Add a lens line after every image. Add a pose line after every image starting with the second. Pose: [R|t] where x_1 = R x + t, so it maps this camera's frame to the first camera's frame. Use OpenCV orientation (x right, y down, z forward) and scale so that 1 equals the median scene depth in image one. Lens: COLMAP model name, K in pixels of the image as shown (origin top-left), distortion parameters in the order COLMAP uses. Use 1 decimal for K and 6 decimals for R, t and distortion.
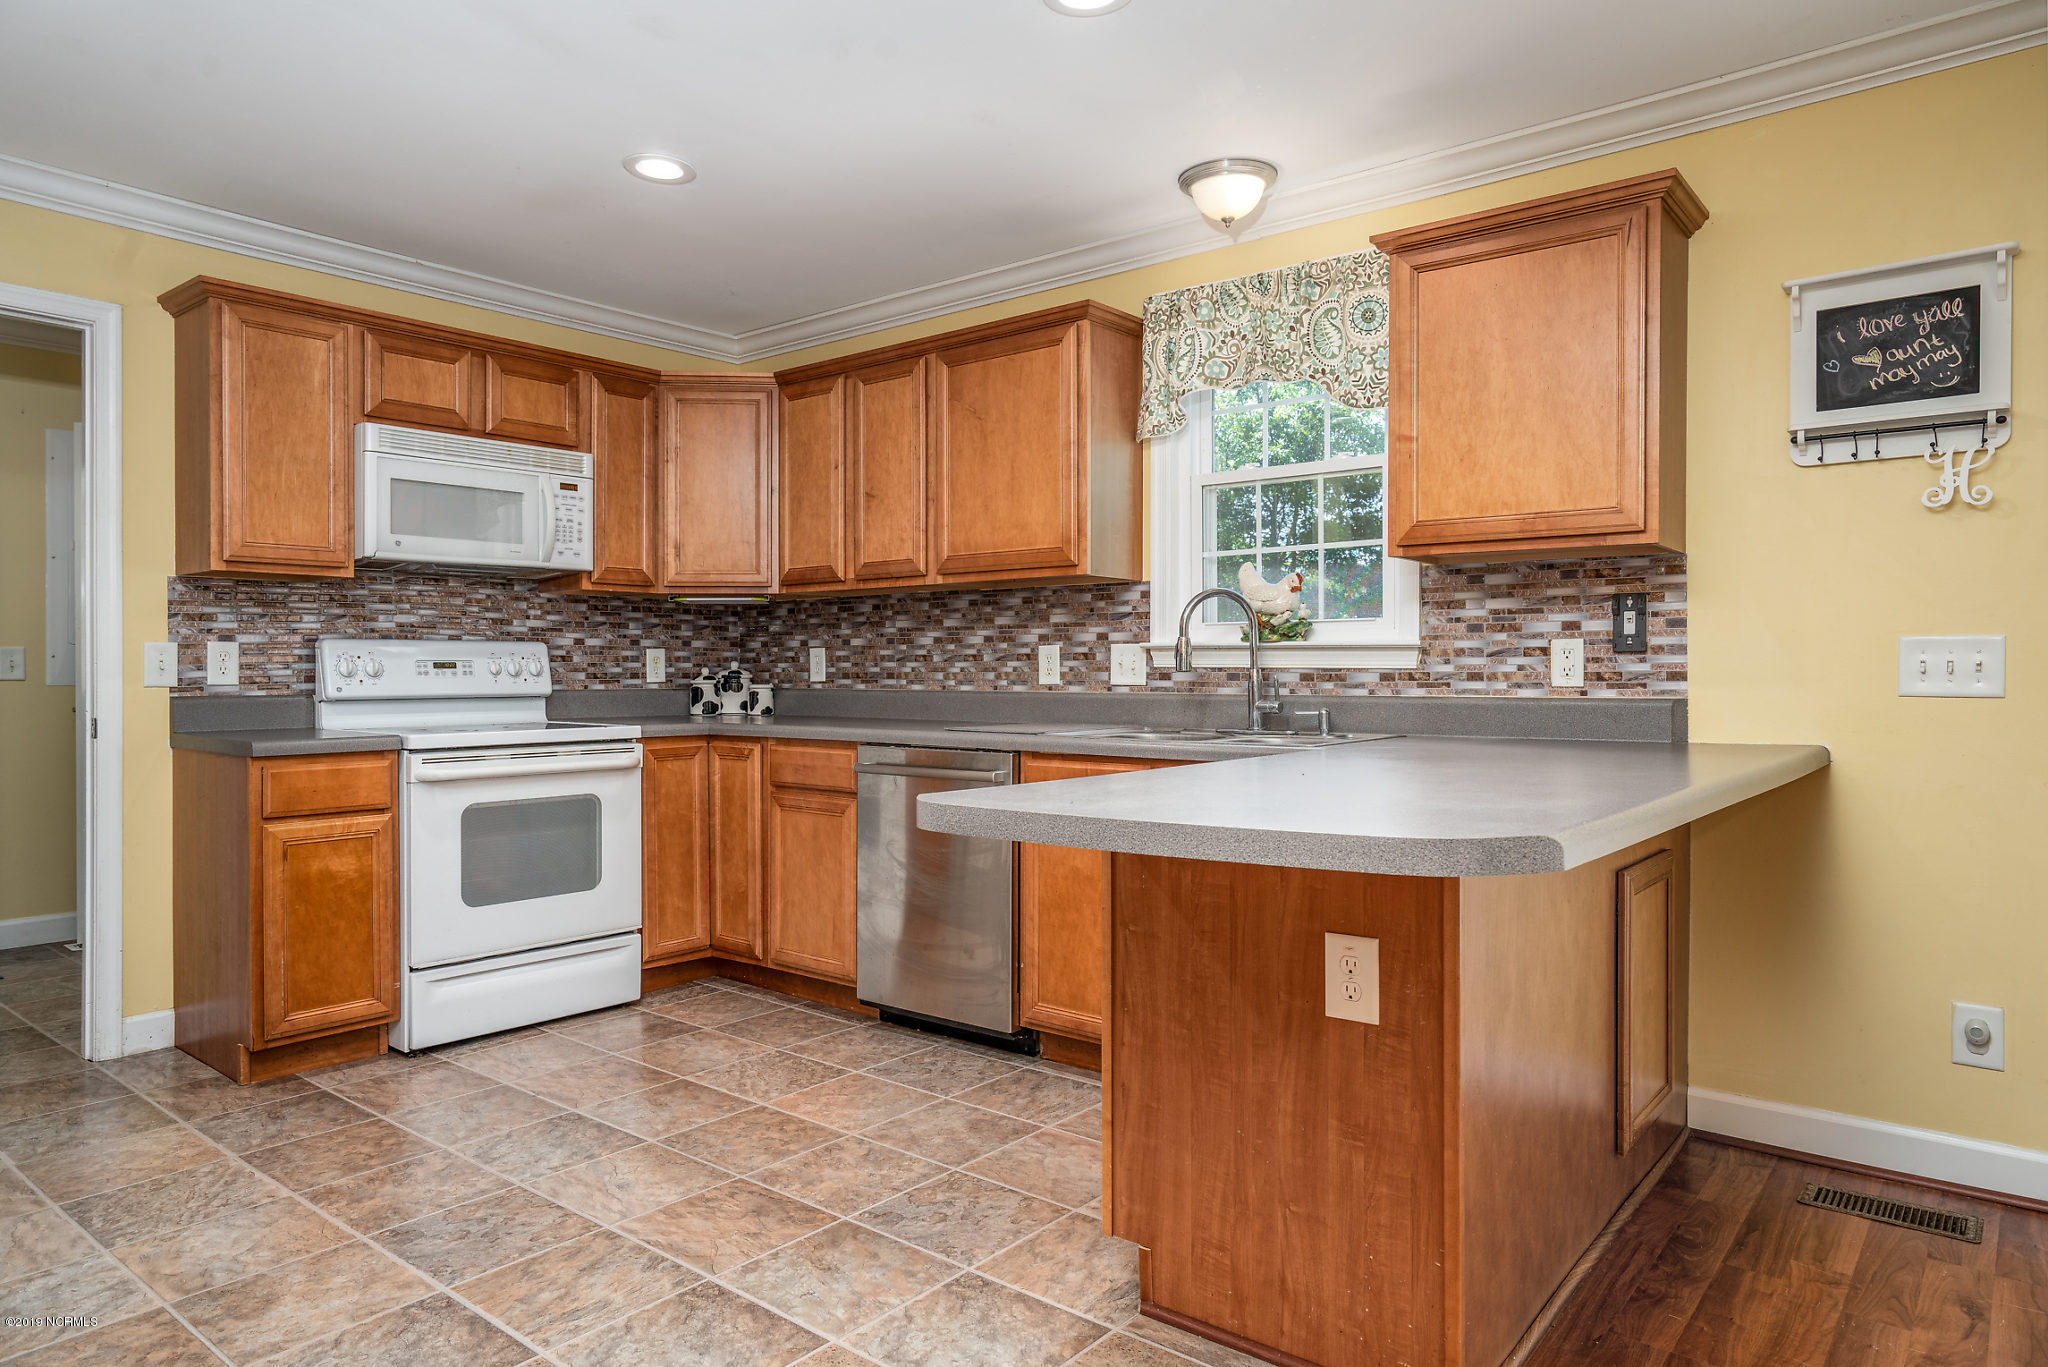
lens RADIAL K [[1305.4, 0, 1017.3], [0, 1305.4, 671.7], [0, 0, 1]] dist [-0.009601, 0.001587]
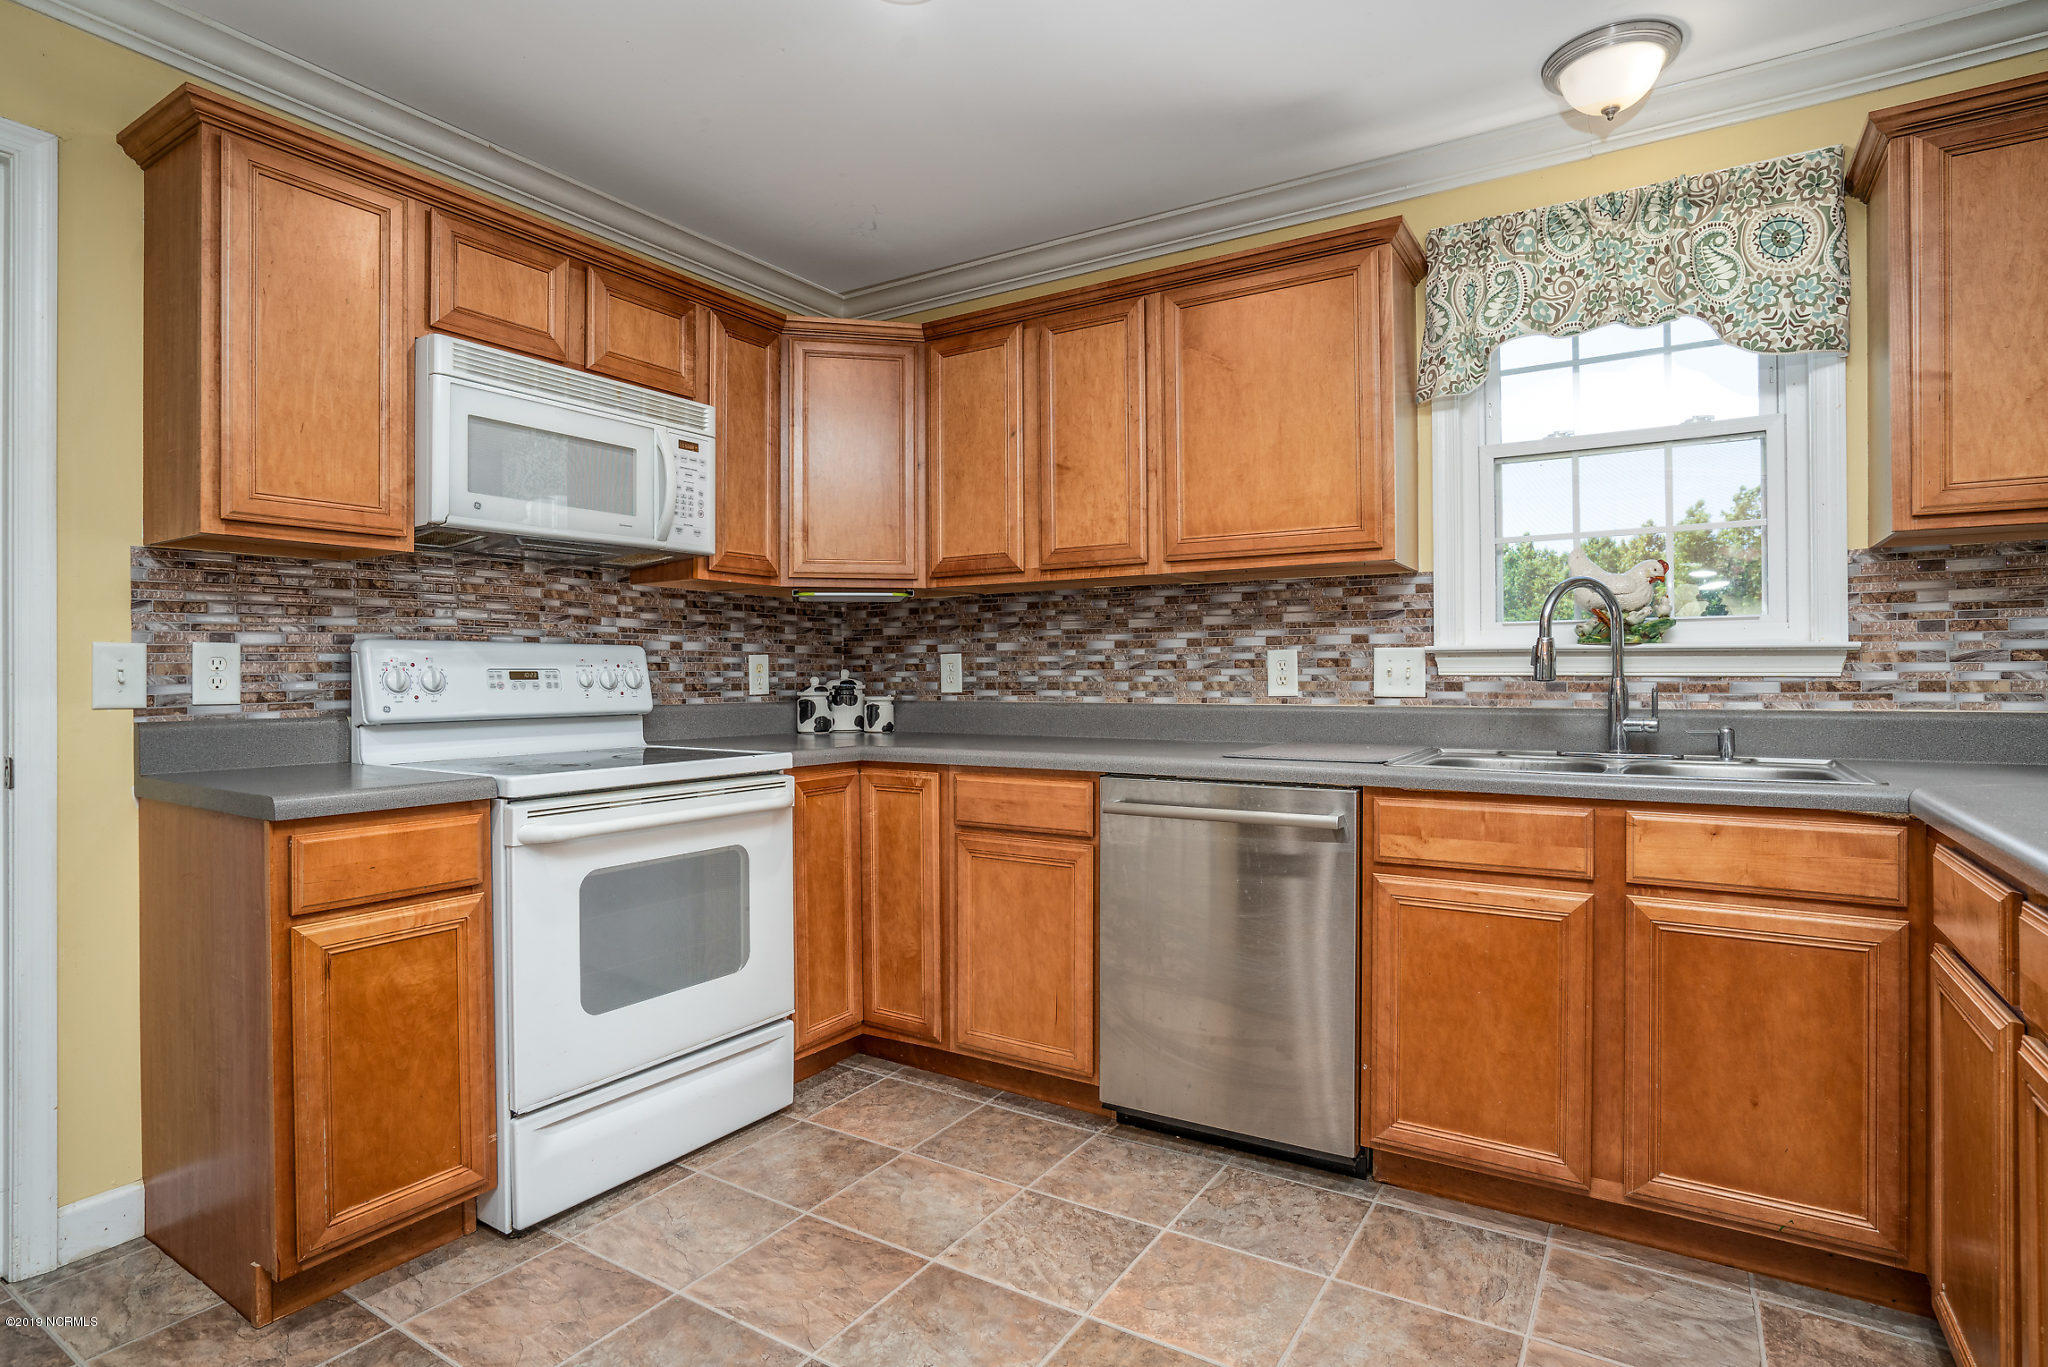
lens RADIAL K [[1043.4, 0, 1018.0], [0, 1043.4, 674.5], [0, 0, 1]] dist [-0.036629, 0.012033]
pose [[0.991073, -0.002515, 0.133297, -0.261976], [0.002989, 0.999990, -0.003359, -0.002839], [-0.133287, 0.003728, 0.991070, 0.405027]]
